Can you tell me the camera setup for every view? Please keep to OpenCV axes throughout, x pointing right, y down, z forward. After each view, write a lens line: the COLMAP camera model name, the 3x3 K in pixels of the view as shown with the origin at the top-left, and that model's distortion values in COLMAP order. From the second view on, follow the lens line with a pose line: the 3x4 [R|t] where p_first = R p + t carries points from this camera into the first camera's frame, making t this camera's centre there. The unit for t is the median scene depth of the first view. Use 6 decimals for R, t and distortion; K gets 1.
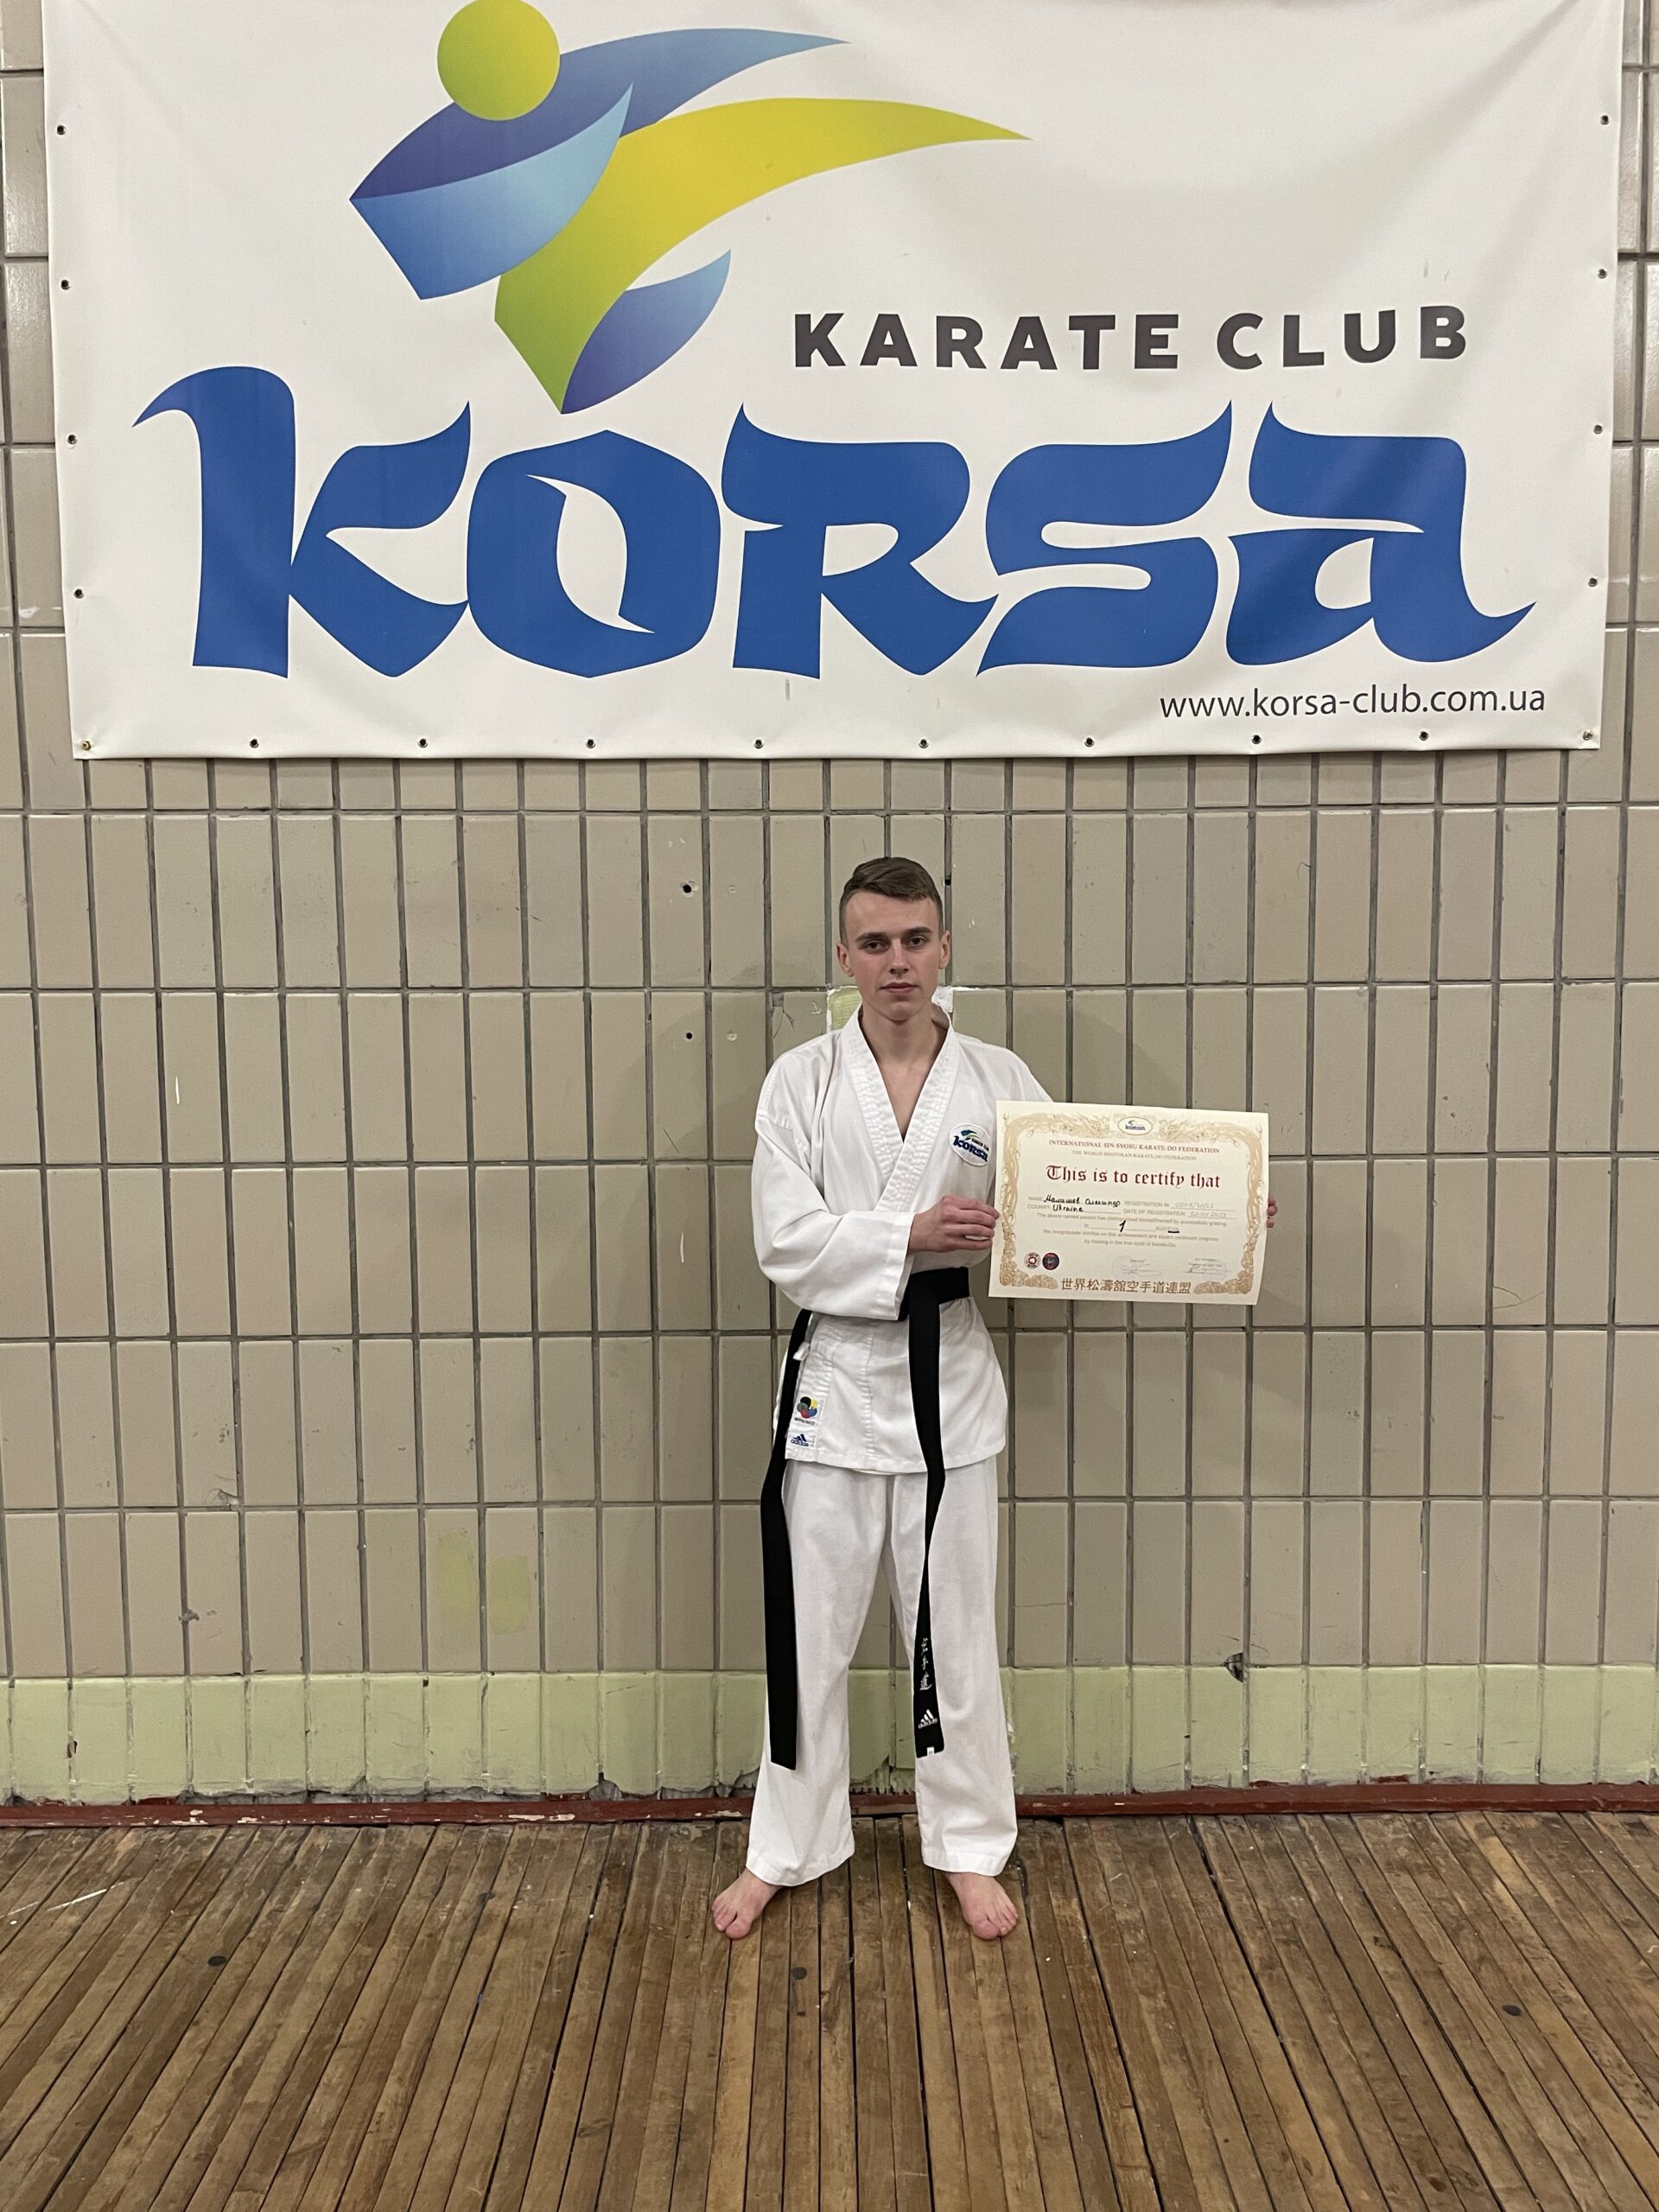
lens RADIAL K [[1677.1, 0, 829.5], [0, 1677.1, 1106.0], [0, 0, 1]] dist [0.070664, -0.093365]
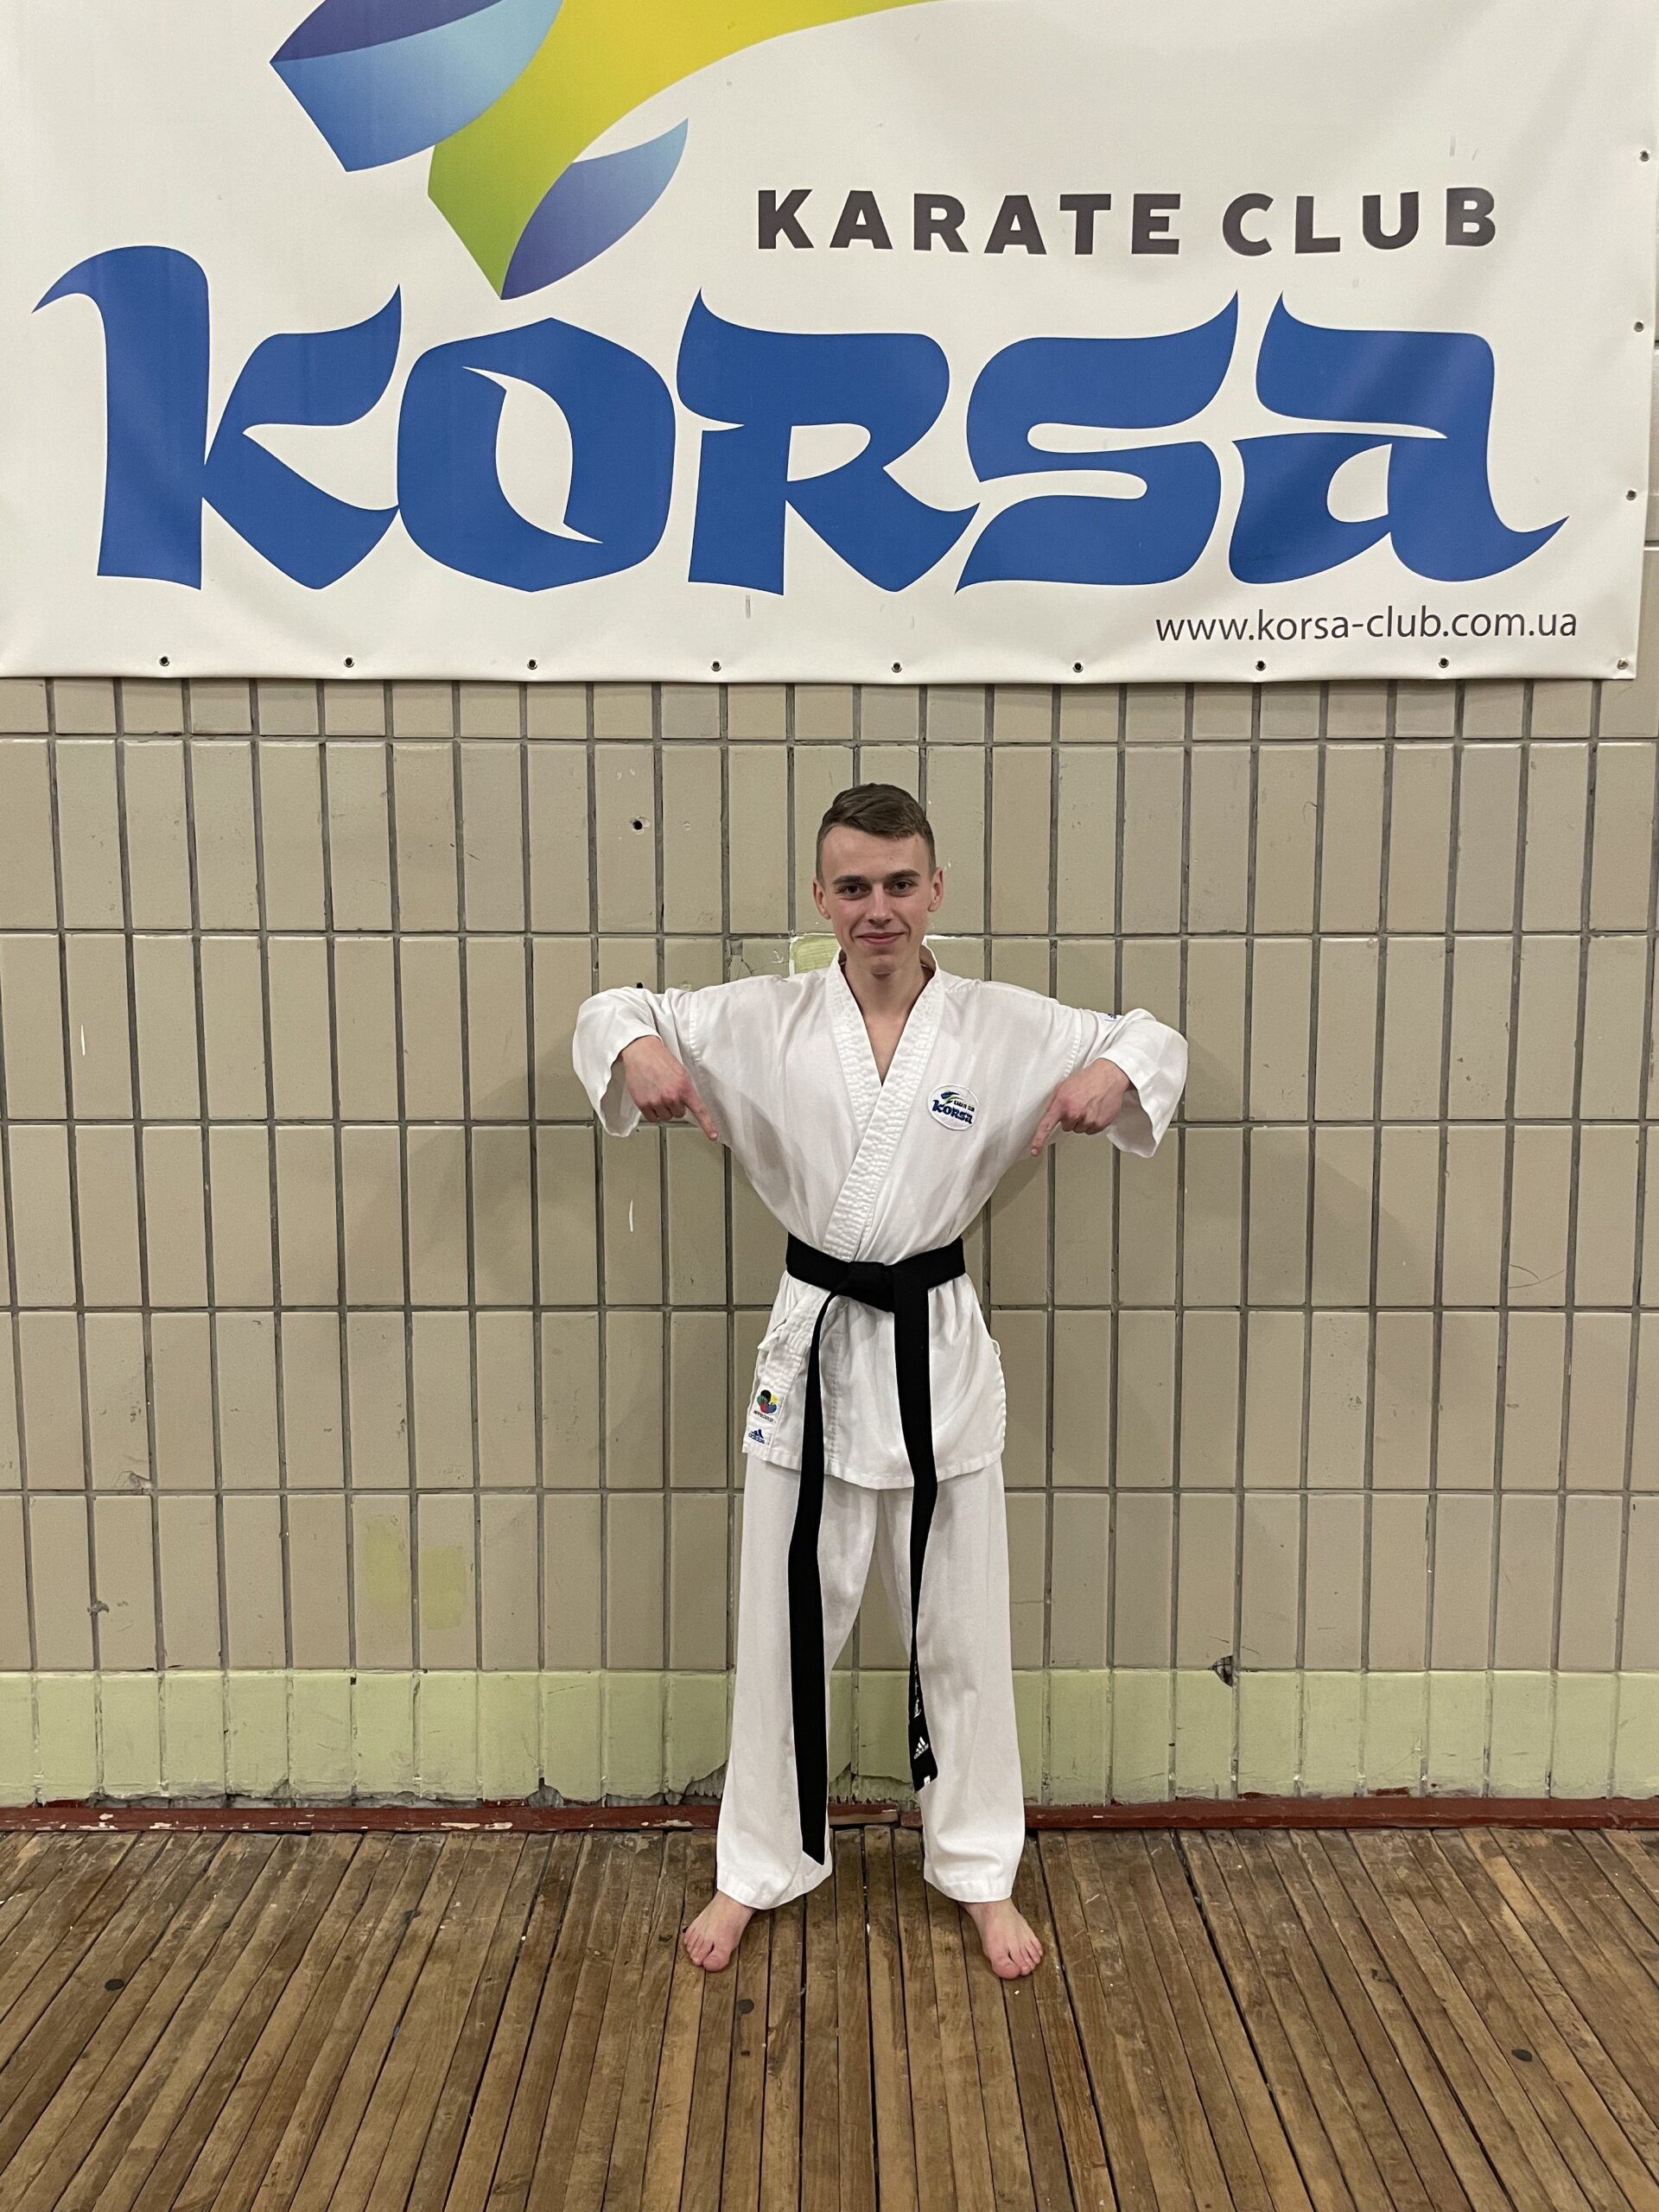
lens RADIAL K [[1634.9, 0, 829.5], [0, 1634.9, 1106.0], [0, 0, 1]] dist [0.066989, -0.085862]
pose [[0.999967, 0.007940, -0.001968, 0.023046], [-0.007902, 0.999803, 0.018235, 0.006906], [0.002112, -0.018219, 0.999832, 0.103126]]
